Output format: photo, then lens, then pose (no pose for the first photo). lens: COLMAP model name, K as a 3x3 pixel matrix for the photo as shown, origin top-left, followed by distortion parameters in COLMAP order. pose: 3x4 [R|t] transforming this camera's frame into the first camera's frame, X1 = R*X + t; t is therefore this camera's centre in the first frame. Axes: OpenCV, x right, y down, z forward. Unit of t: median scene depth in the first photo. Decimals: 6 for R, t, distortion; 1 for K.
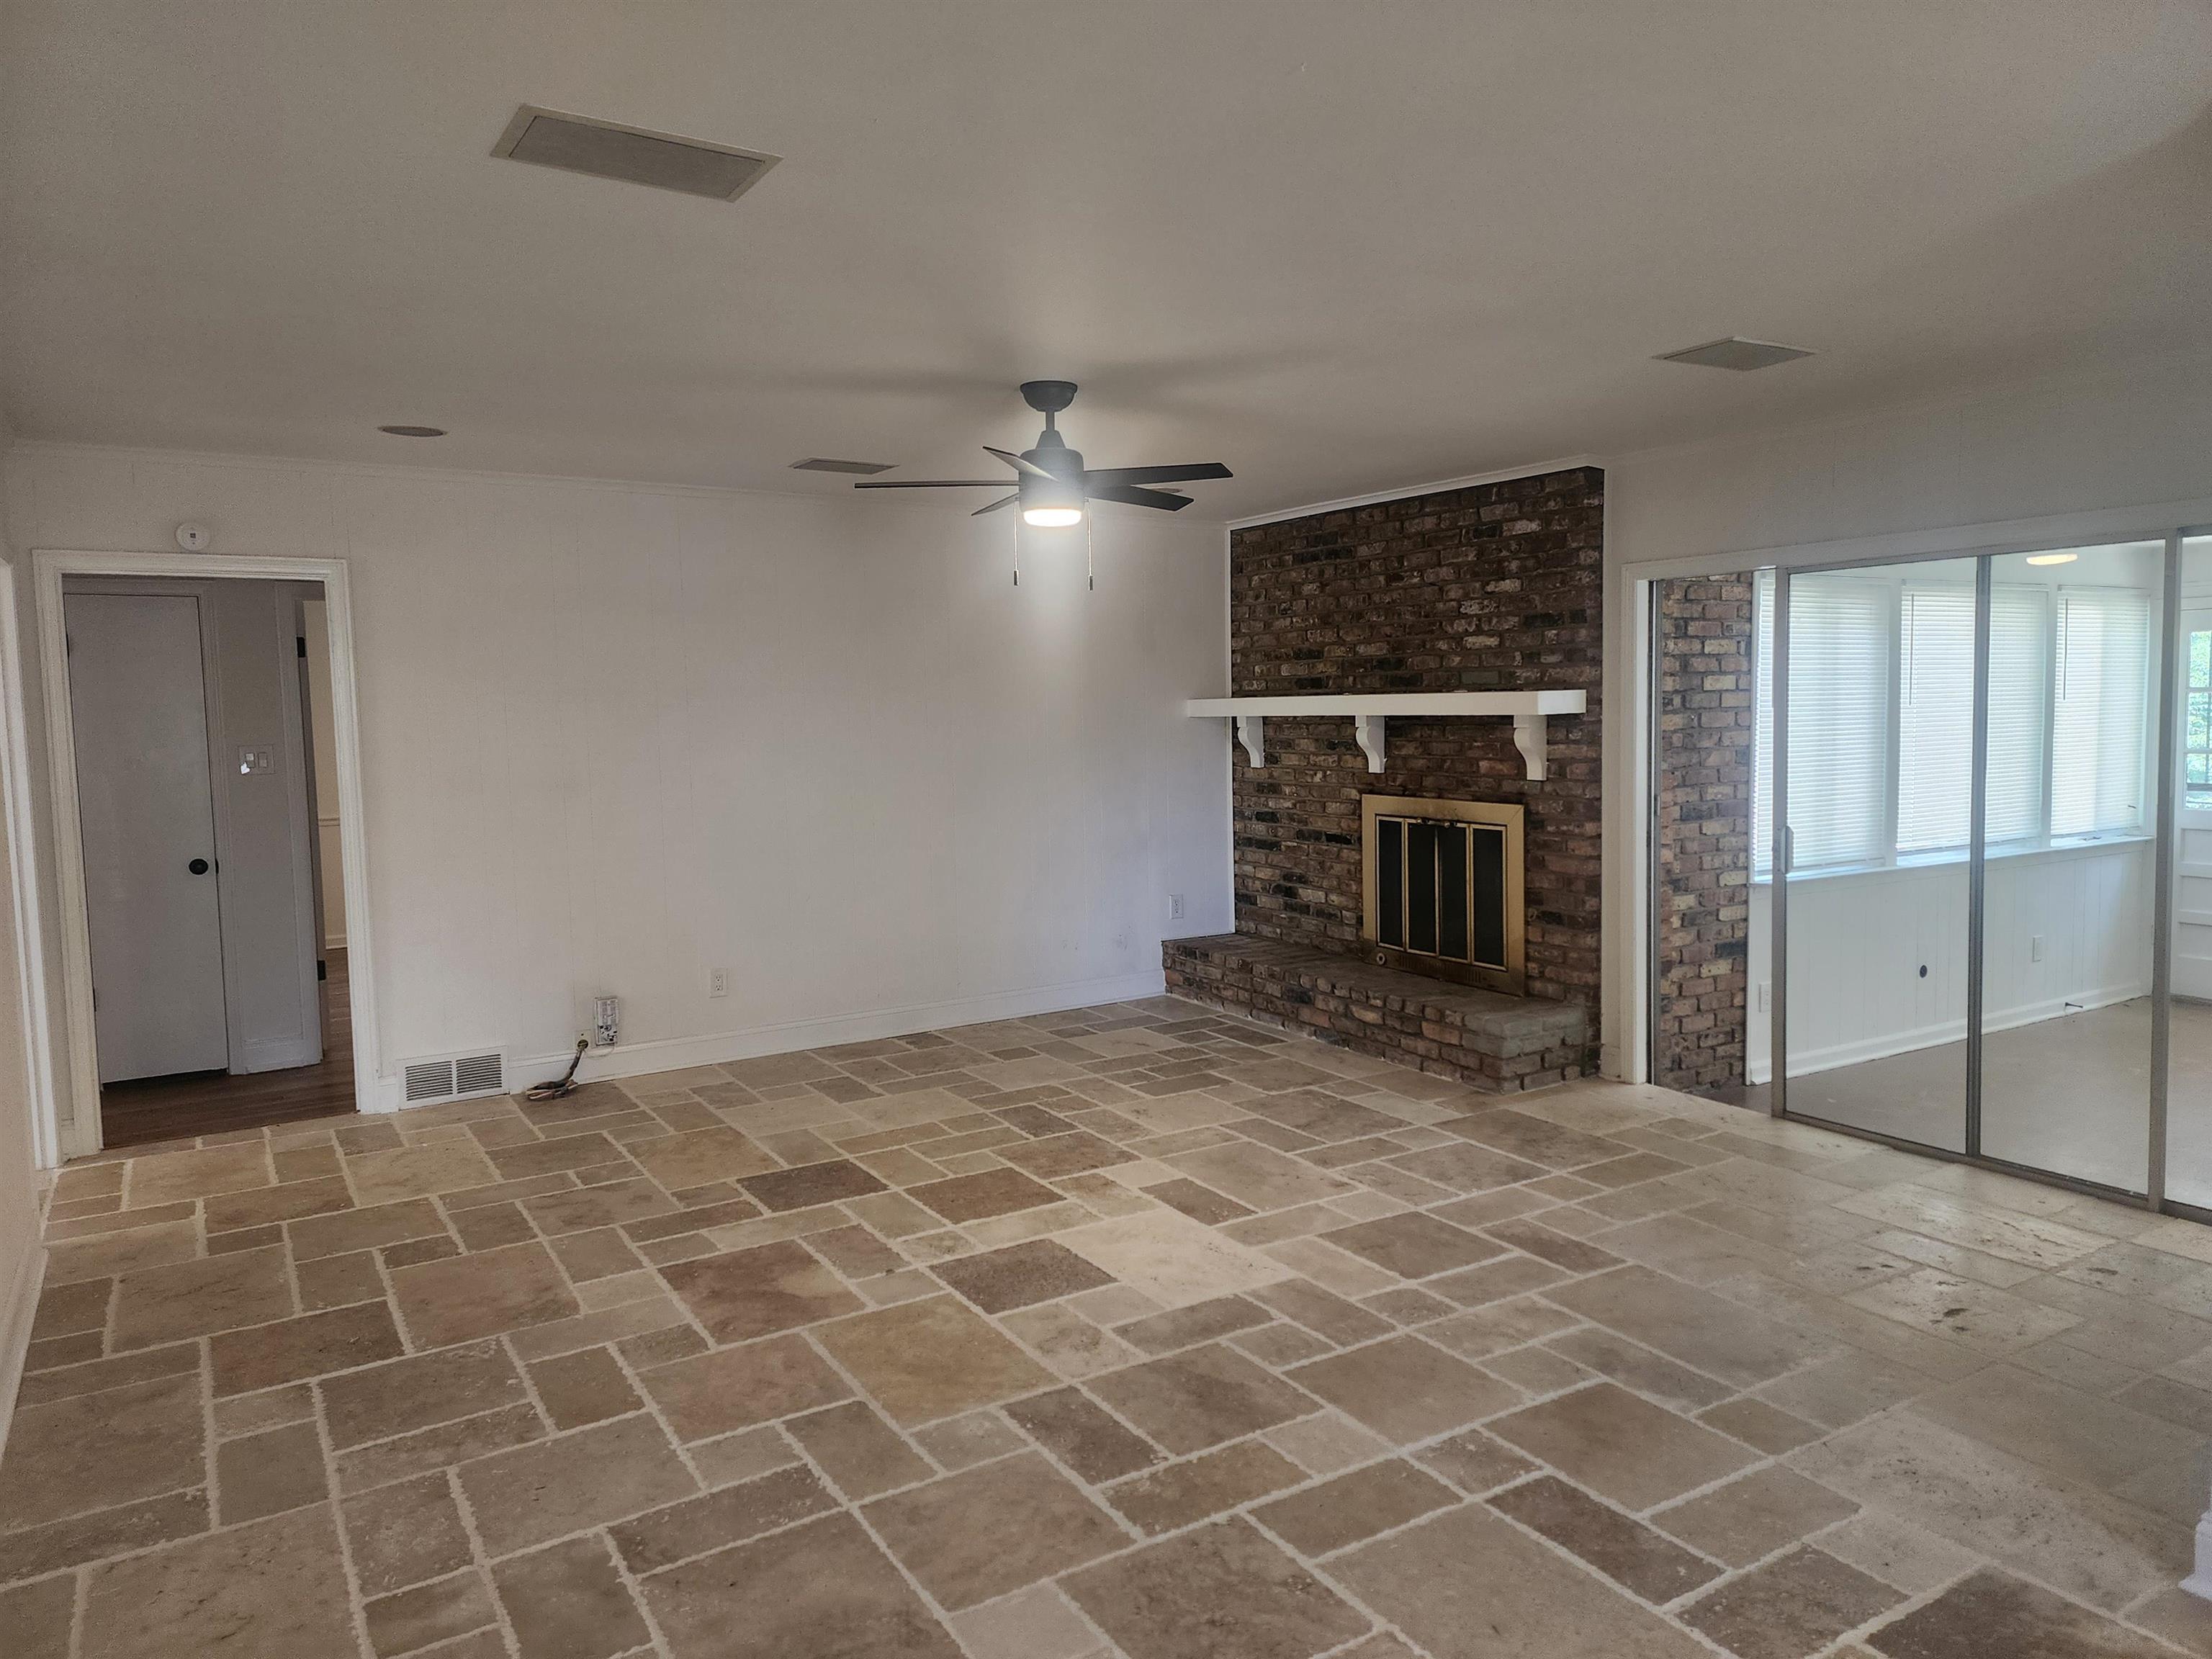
lens RADIAL K [[1492.7, 0, 1106.0], [0, 1492.7, 829.5], [0, 0, 1]] dist [0.086447, -0.090367]
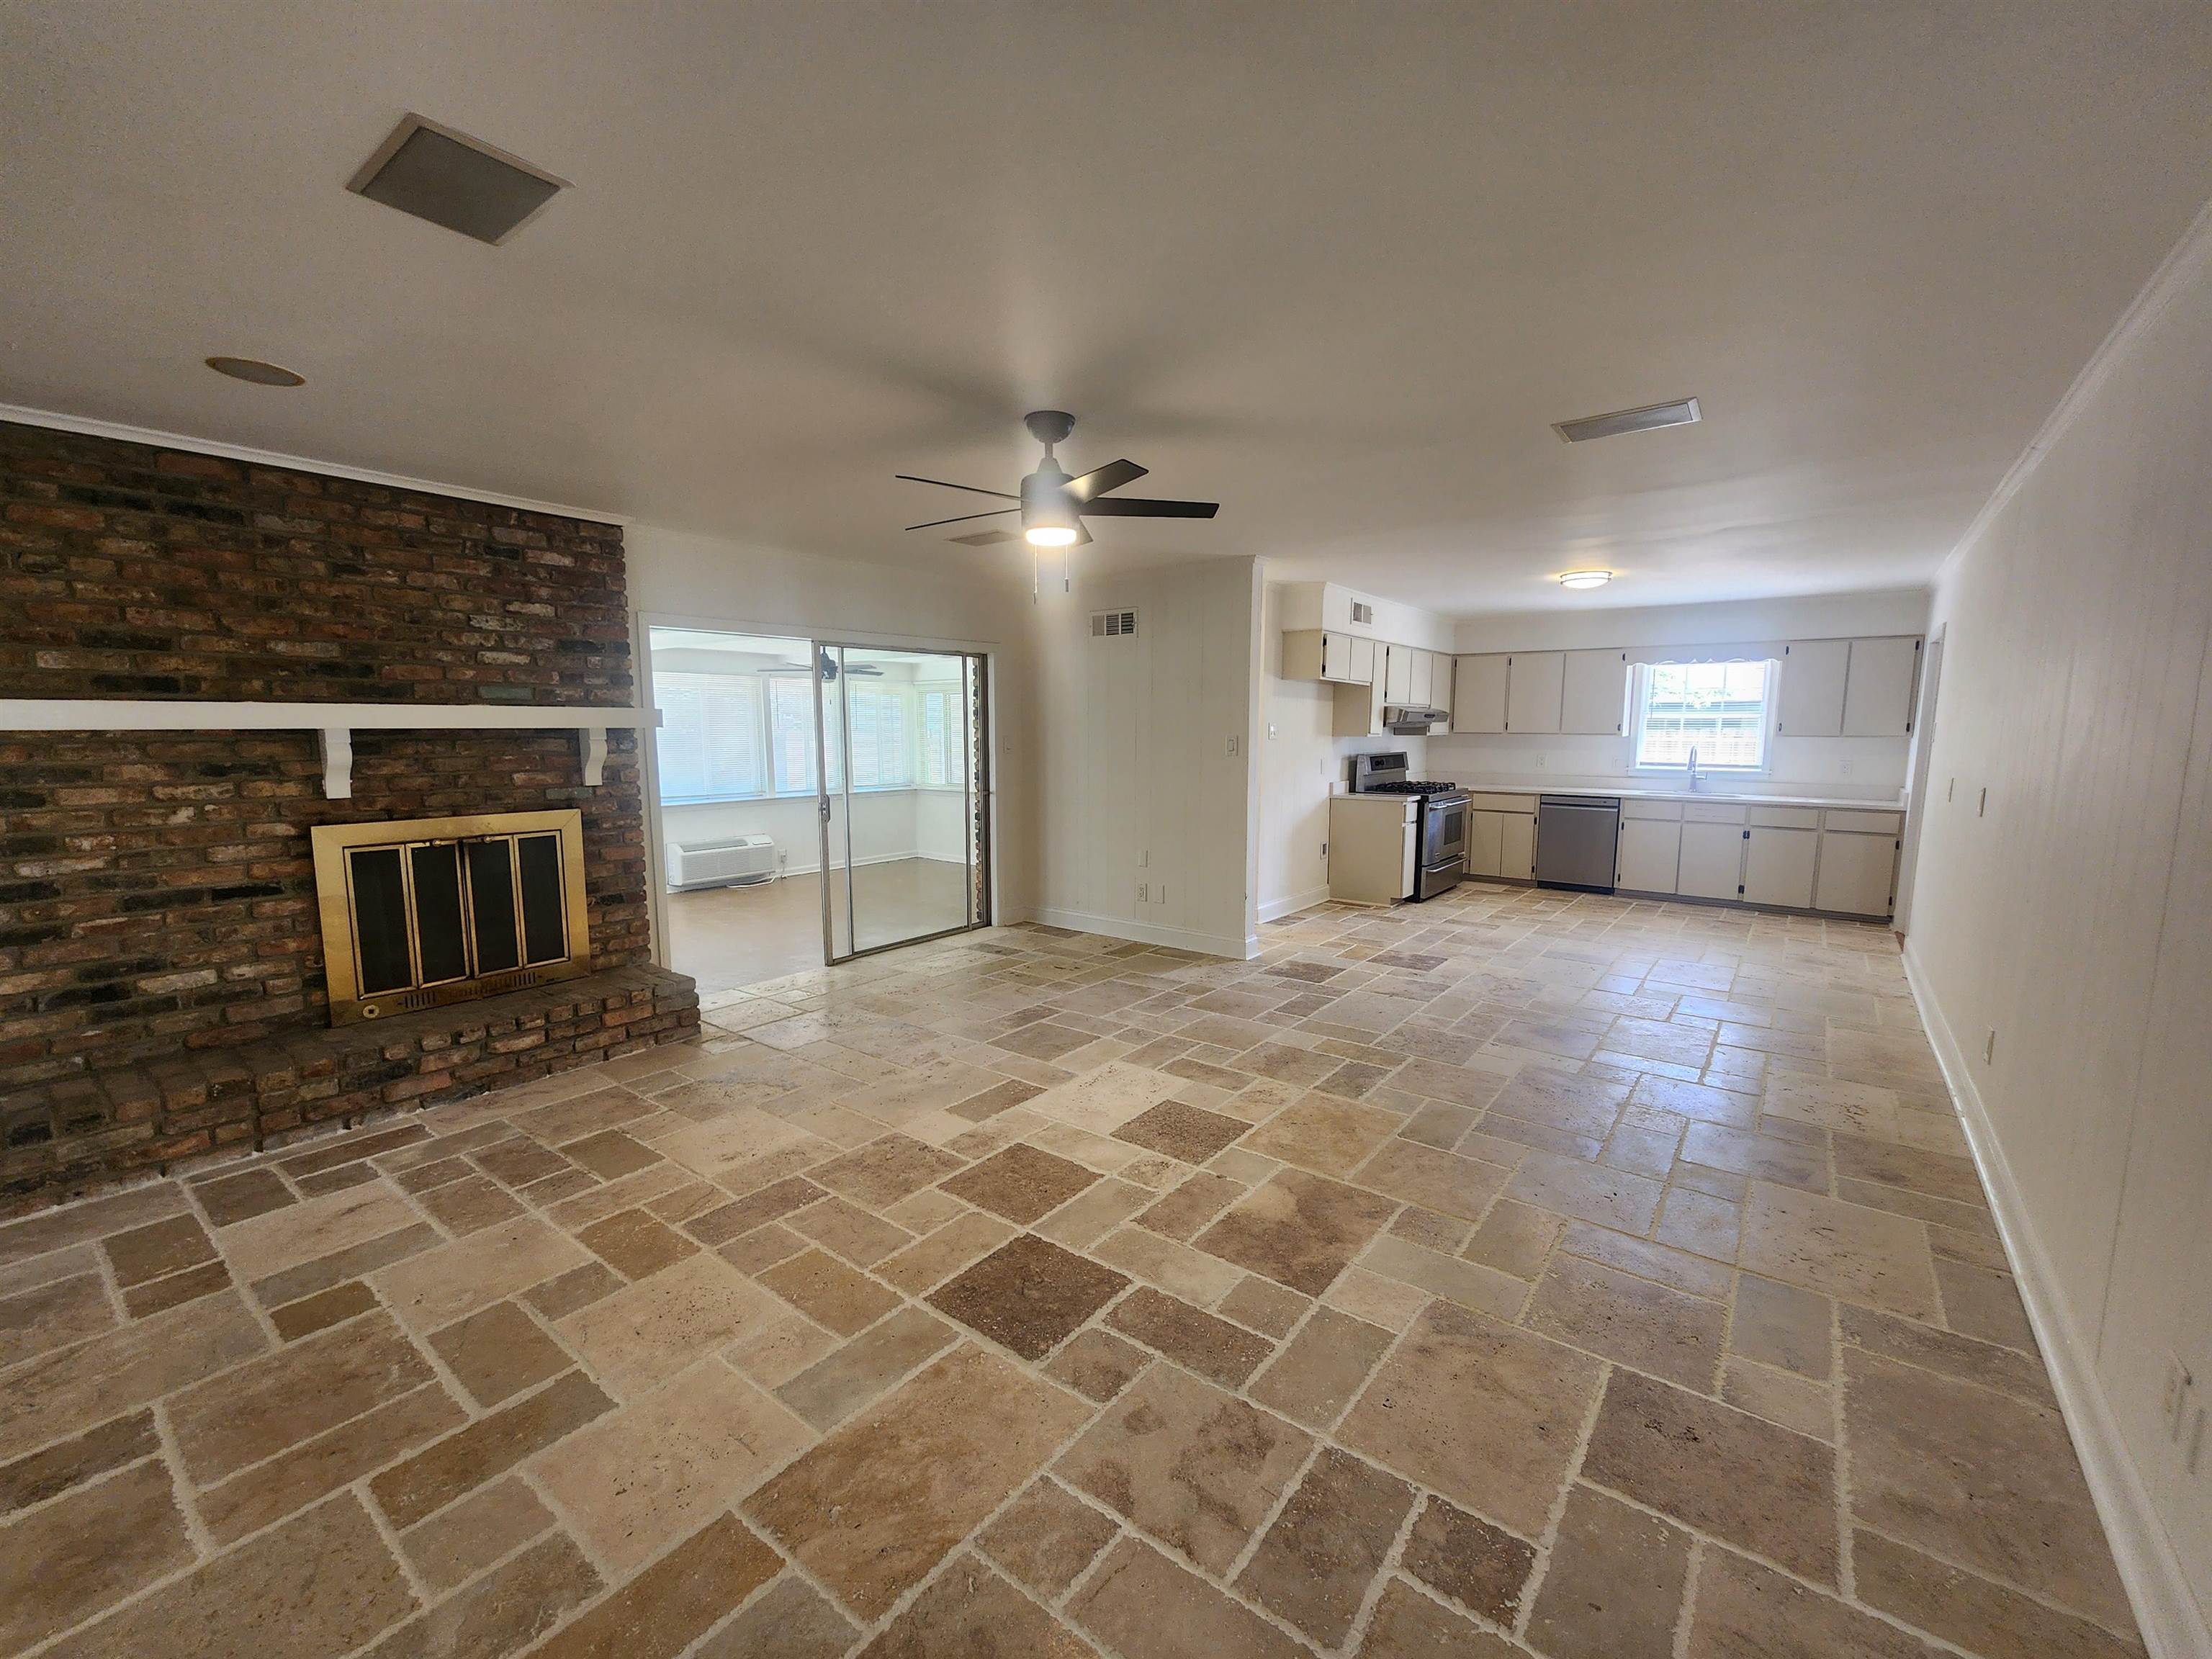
lens RADIAL K [[914.0, 0, 1107.1], [0, 914.0, 838.9], [0, 0, 1]] dist [0.004364, 0.000410]
pose [[-0.360088, -0.096428, 0.927922, -0.512764], [0.089670, 0.986461, 0.137309, -0.053285], [-0.928599, 0.132650, -0.346566, 0.877101]]
